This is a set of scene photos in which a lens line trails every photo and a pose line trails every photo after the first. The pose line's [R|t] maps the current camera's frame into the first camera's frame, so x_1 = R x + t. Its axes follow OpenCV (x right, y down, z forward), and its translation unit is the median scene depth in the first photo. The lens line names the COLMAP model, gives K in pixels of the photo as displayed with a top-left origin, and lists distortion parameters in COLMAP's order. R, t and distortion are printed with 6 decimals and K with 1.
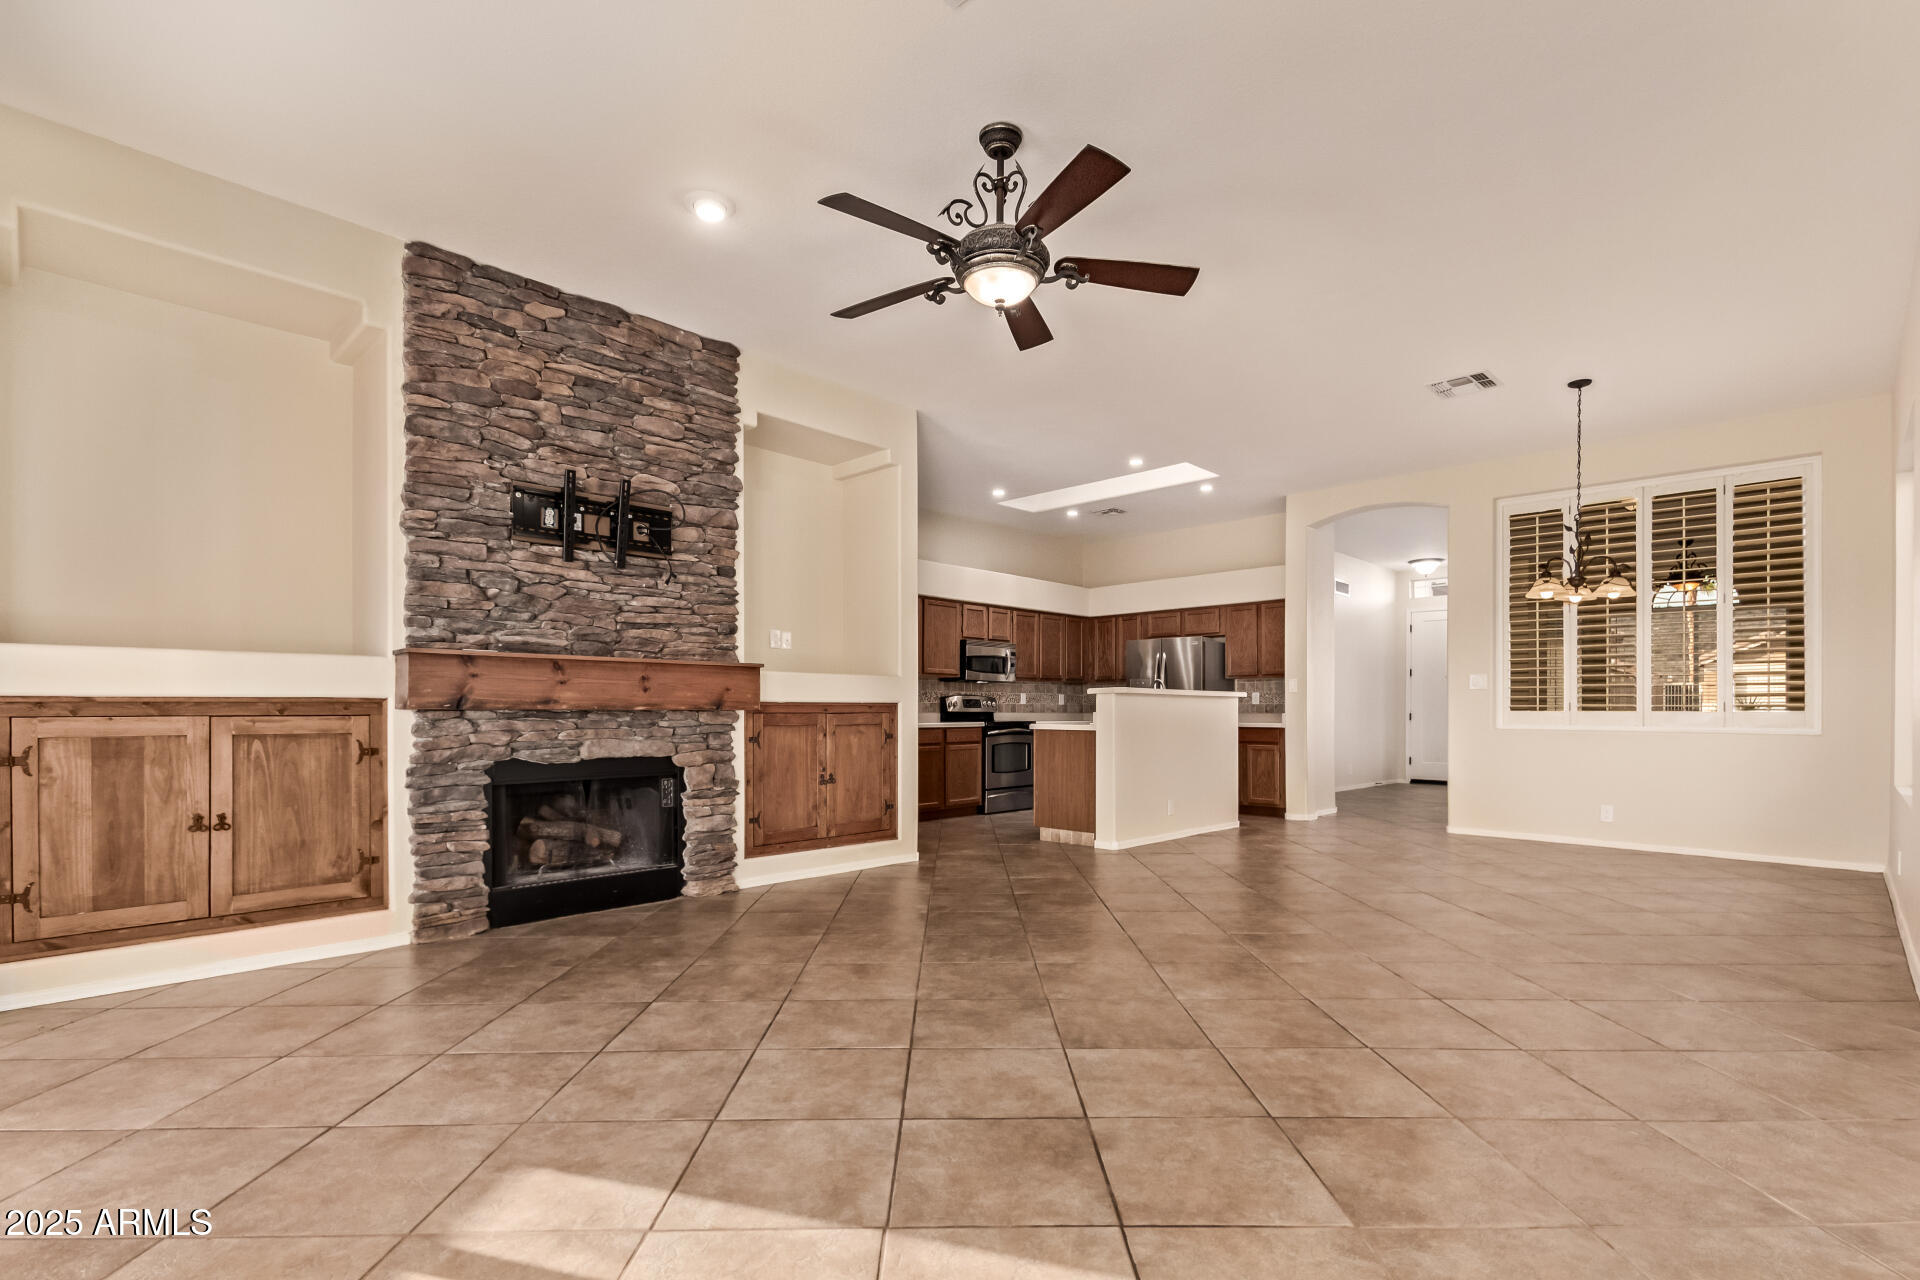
lens RADIAL K [[897.2, 0, 964.2], [0, 897.2, 707.7], [0, 0, 1]] dist [0.023666, -0.000090]
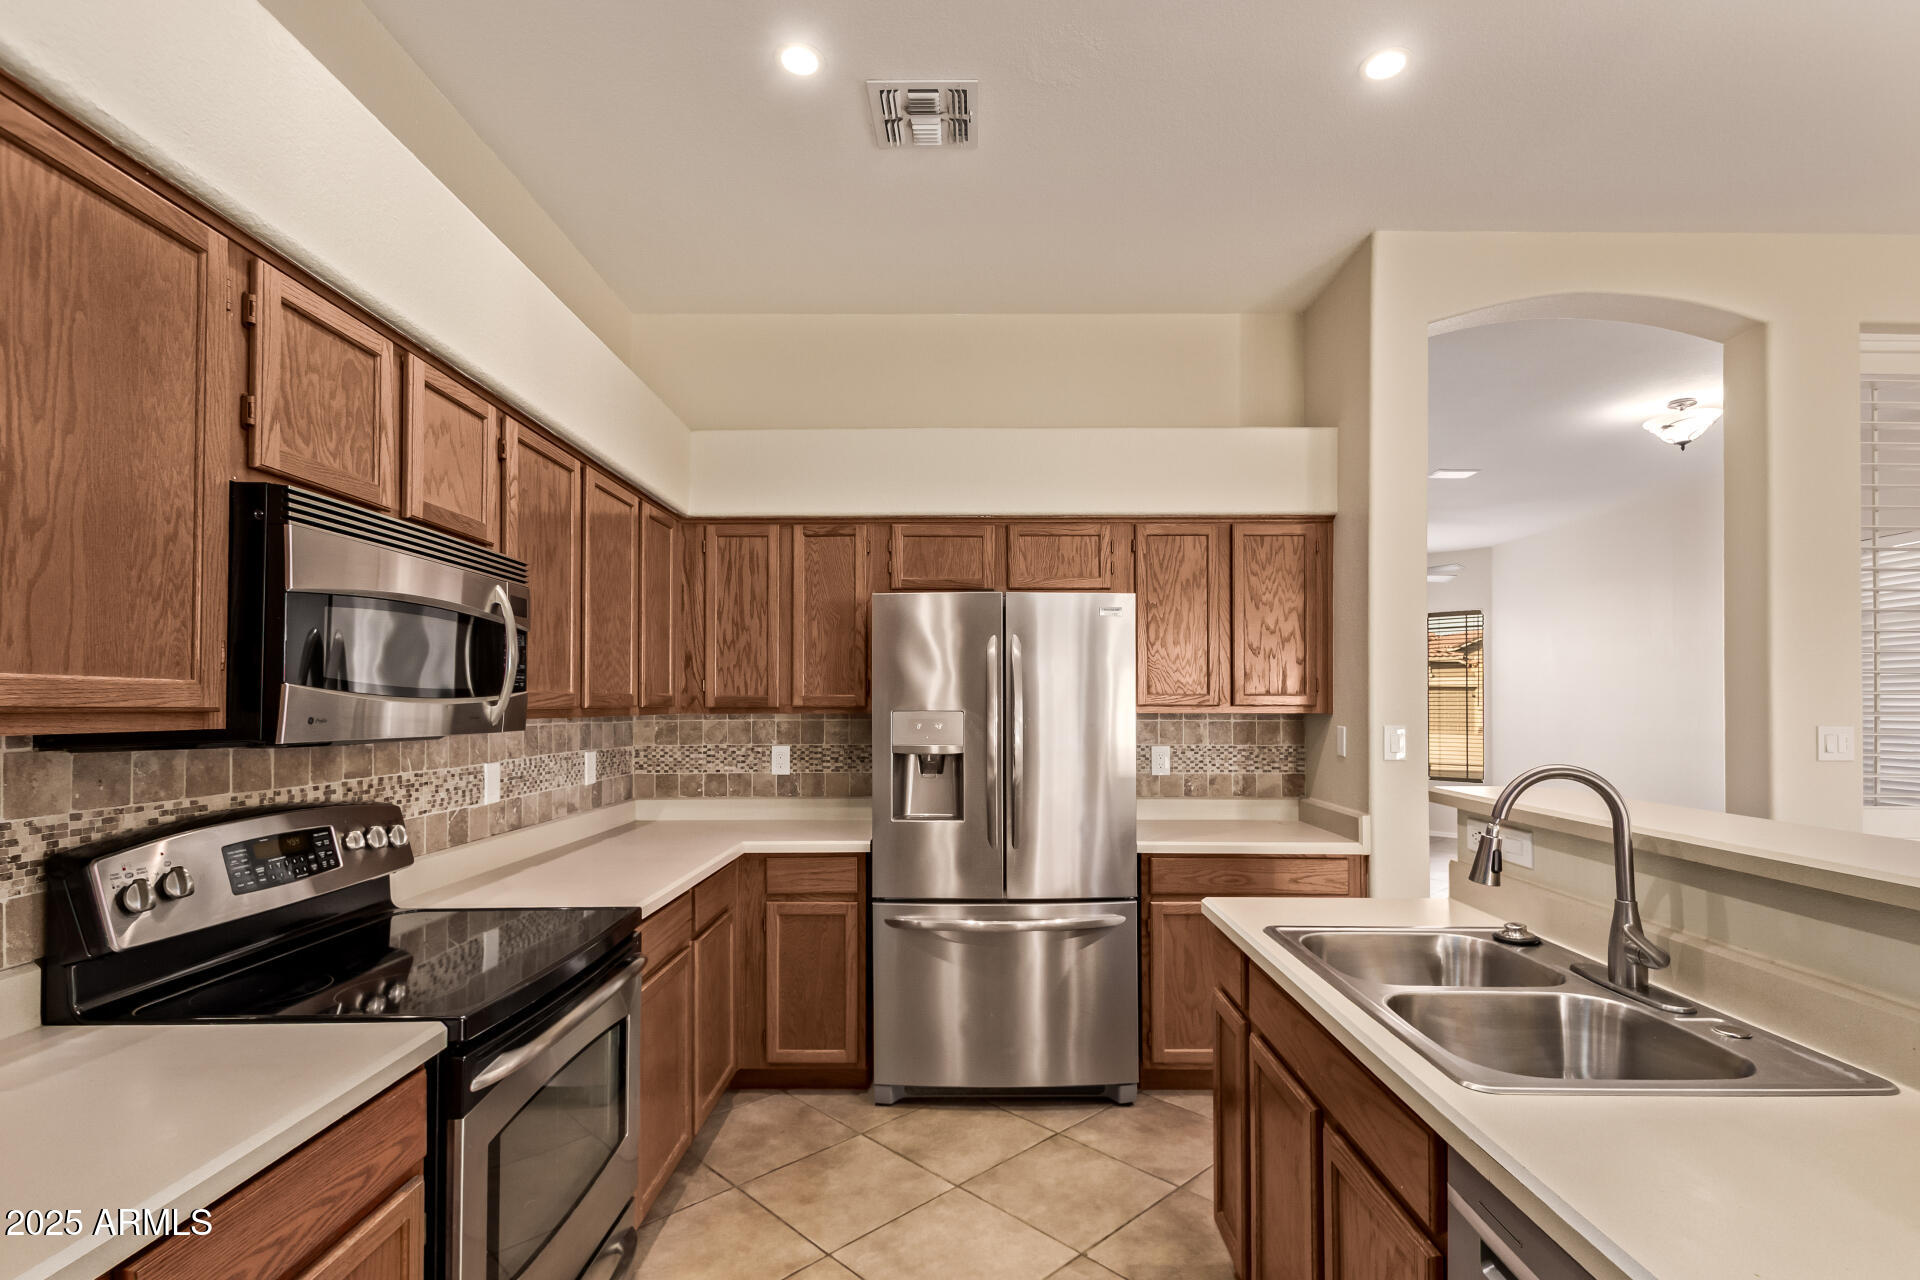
lens RADIAL K [[897.2, 0, 964.2], [0, 897.2, 707.7], [0, 0, 1]] dist [0.023666, -0.000090]
pose [[0.710131, -0.008260, 0.704021, -0.050820], [0.002460, 0.999954, 0.009251, -0.075833], [-0.704065, -0.004838, 0.710119, 1.573072]]
